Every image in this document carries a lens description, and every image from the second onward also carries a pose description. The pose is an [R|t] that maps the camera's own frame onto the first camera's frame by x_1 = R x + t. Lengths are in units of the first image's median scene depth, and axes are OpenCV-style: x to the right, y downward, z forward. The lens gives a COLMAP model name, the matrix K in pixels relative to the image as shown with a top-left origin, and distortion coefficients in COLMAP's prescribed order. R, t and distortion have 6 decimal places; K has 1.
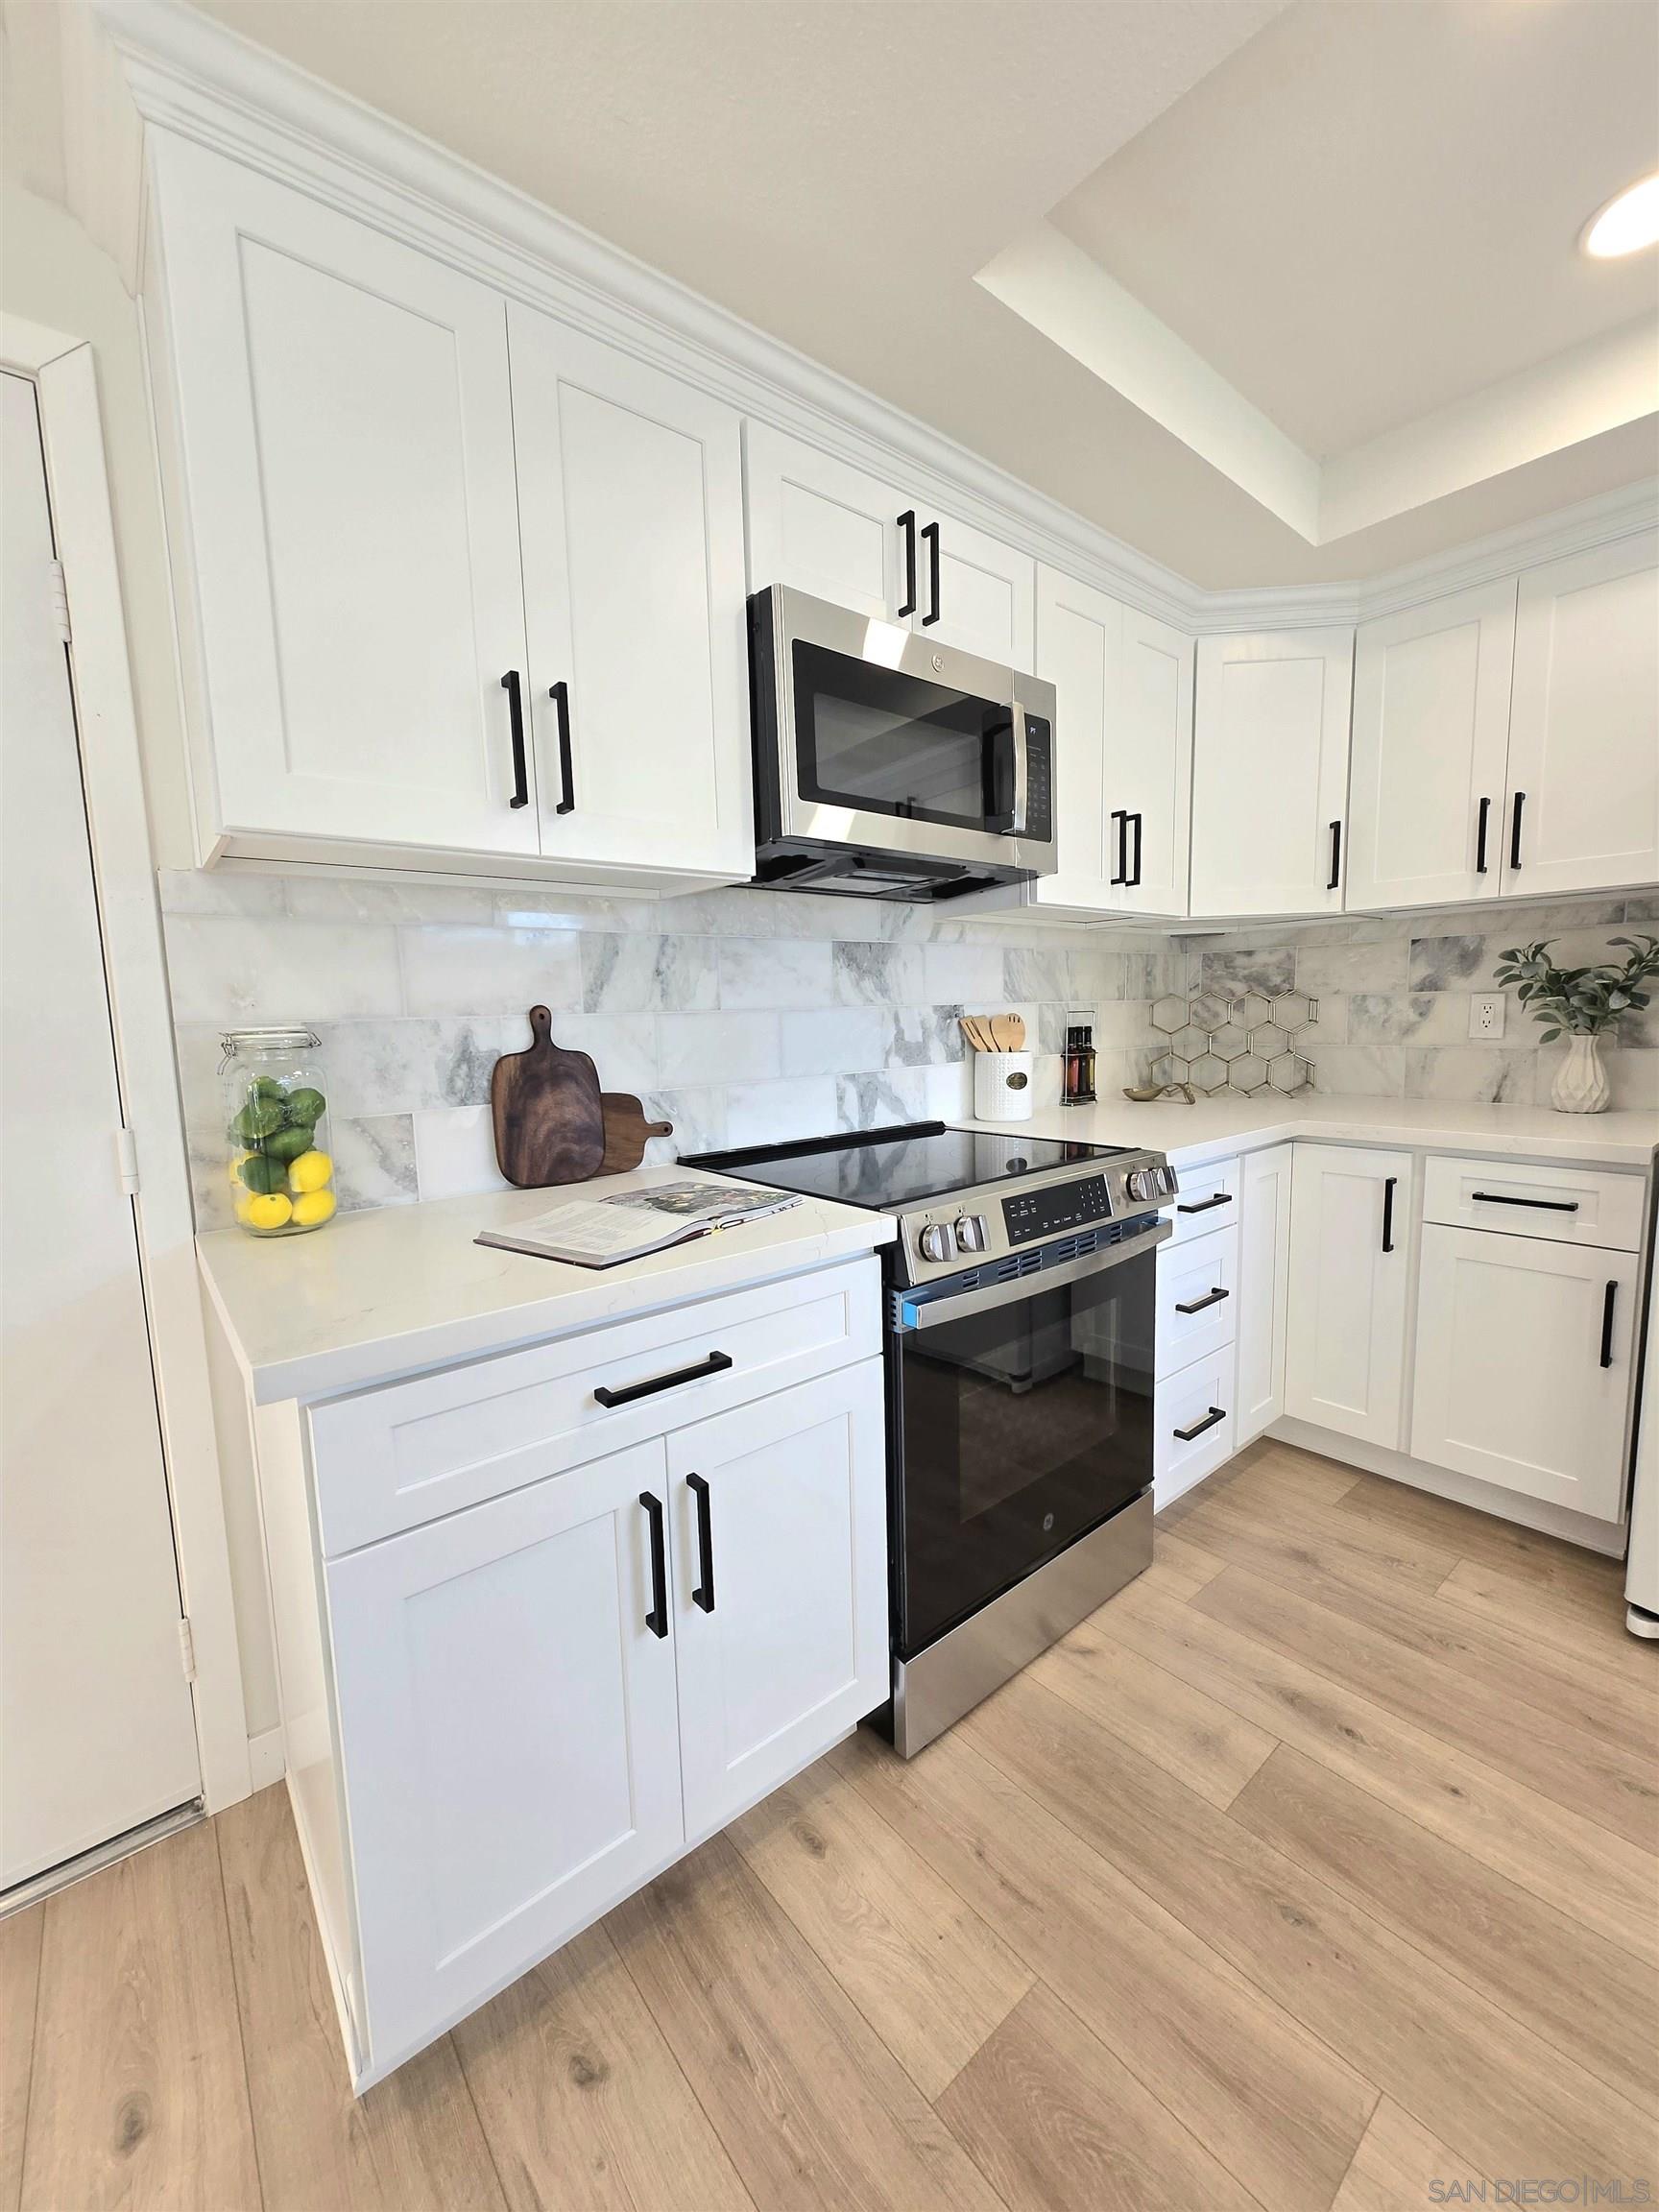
lens RADIAL K [[862.5, 0, 822.4], [0, 862.5, 1108.5], [0, 0, 1]] dist [0.001507, -0.000389]
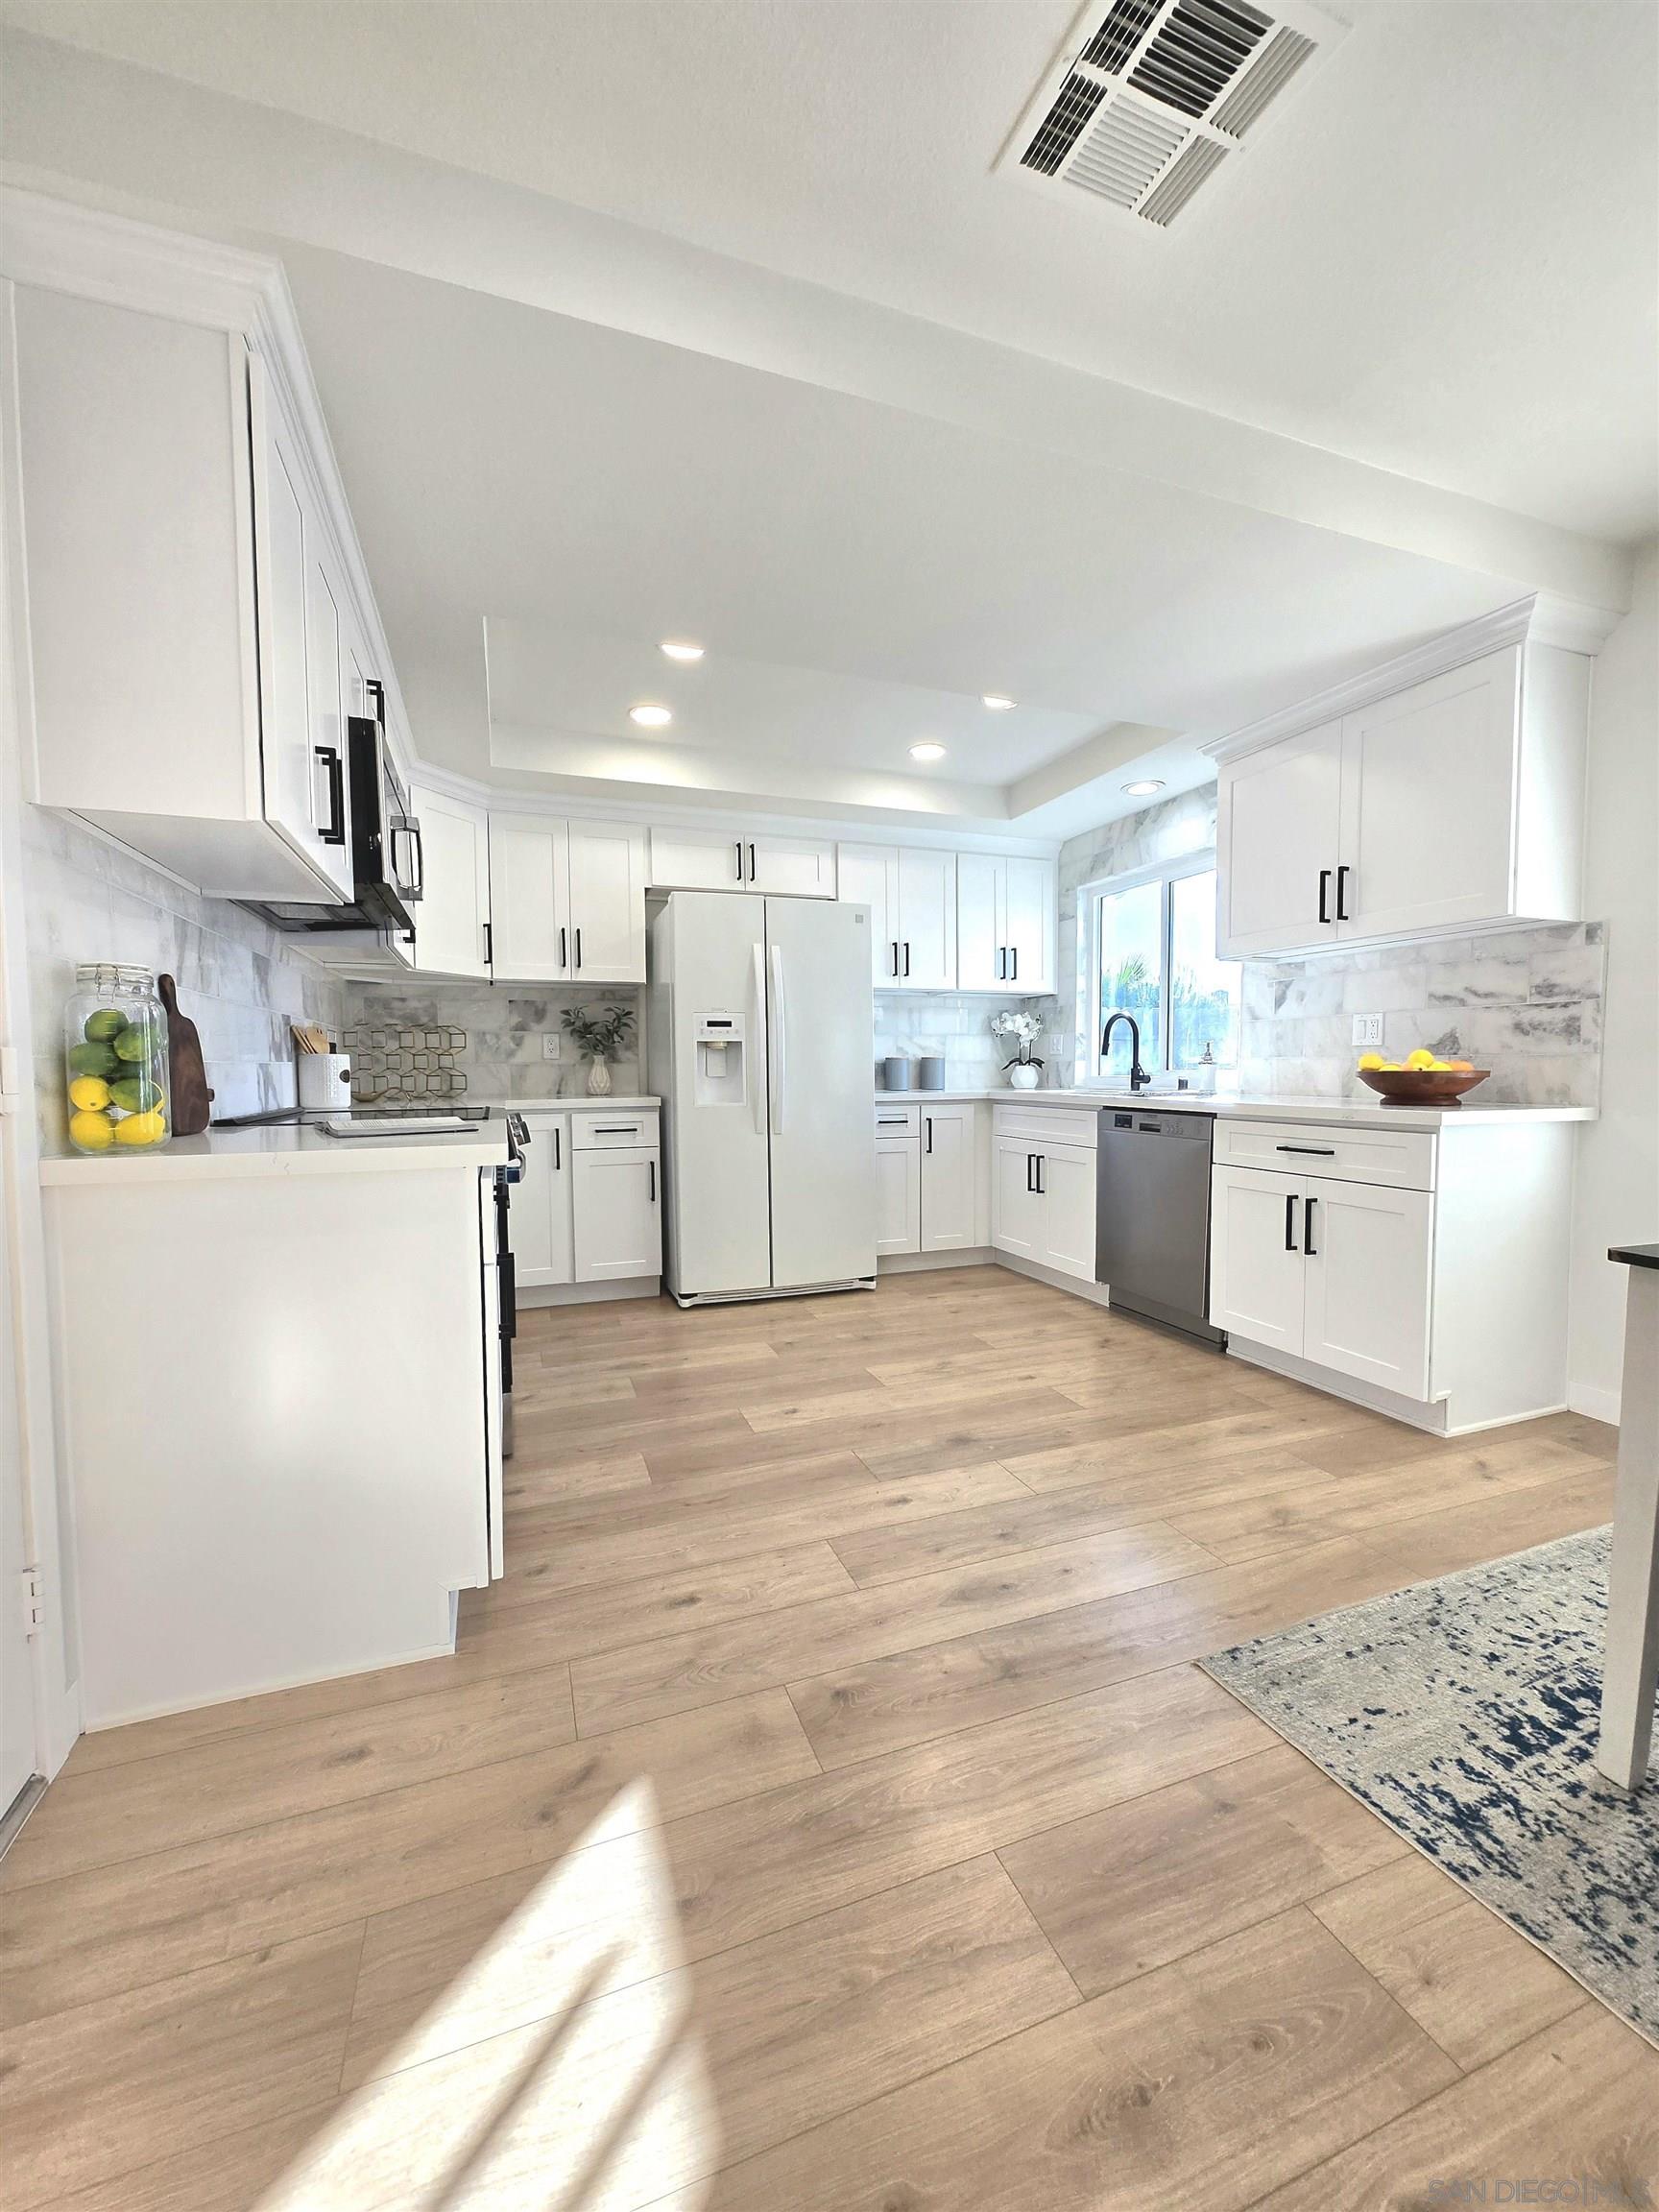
lens RADIAL K [[862.5, 0, 824.3], [0, 862.5, 1109.0], [0, 0, 1]] dist [0.001507, -0.000389]
pose [[0.326673, -0.022236, 0.944876, -0.789417], [0.105388, 0.994346, -0.013036, 0.113065], [-0.939243, 0.103837, 0.327169, -0.108384]]
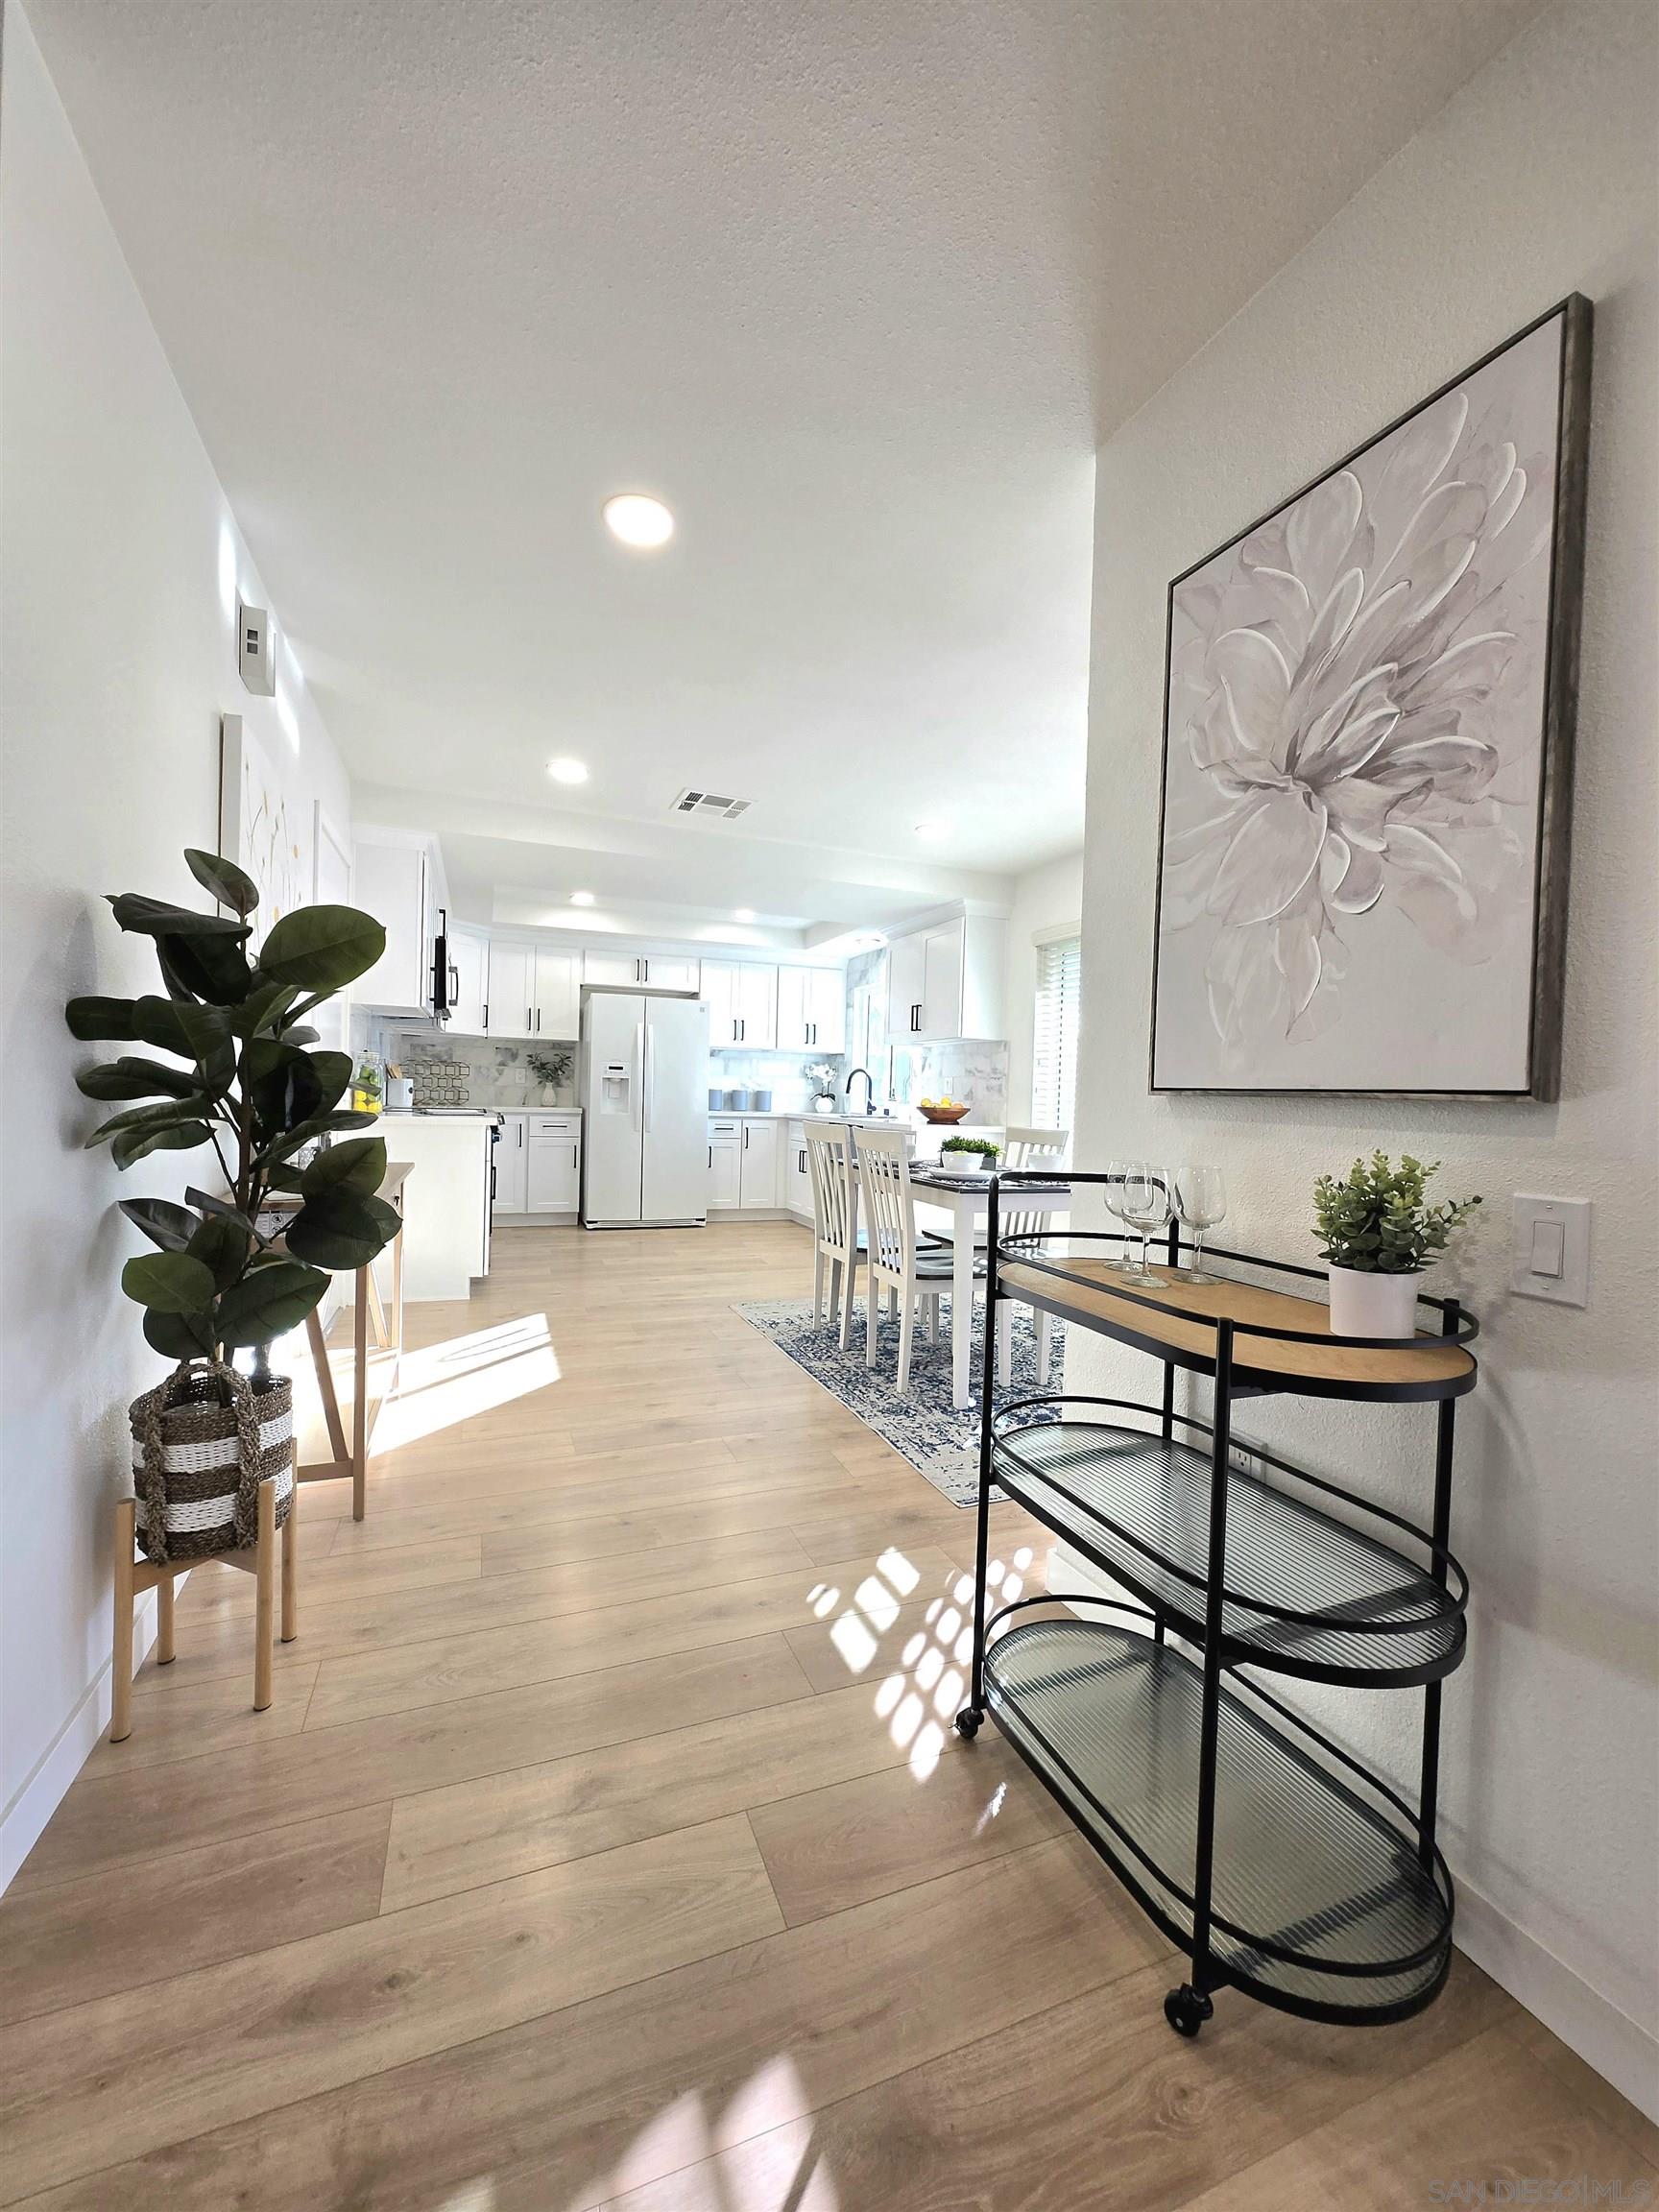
lens RADIAL K [[862.5, 0, 823.2], [0, 862.5, 1112.0], [0, 0, 1]] dist [0.001507, -0.000389]
pose [[0.304356, 0.014058, 0.952454, -1.859810], [0.070278, 0.996835, -0.037170, 0.214922], [-0.949962, 0.078249, 0.302405, -0.936391]]
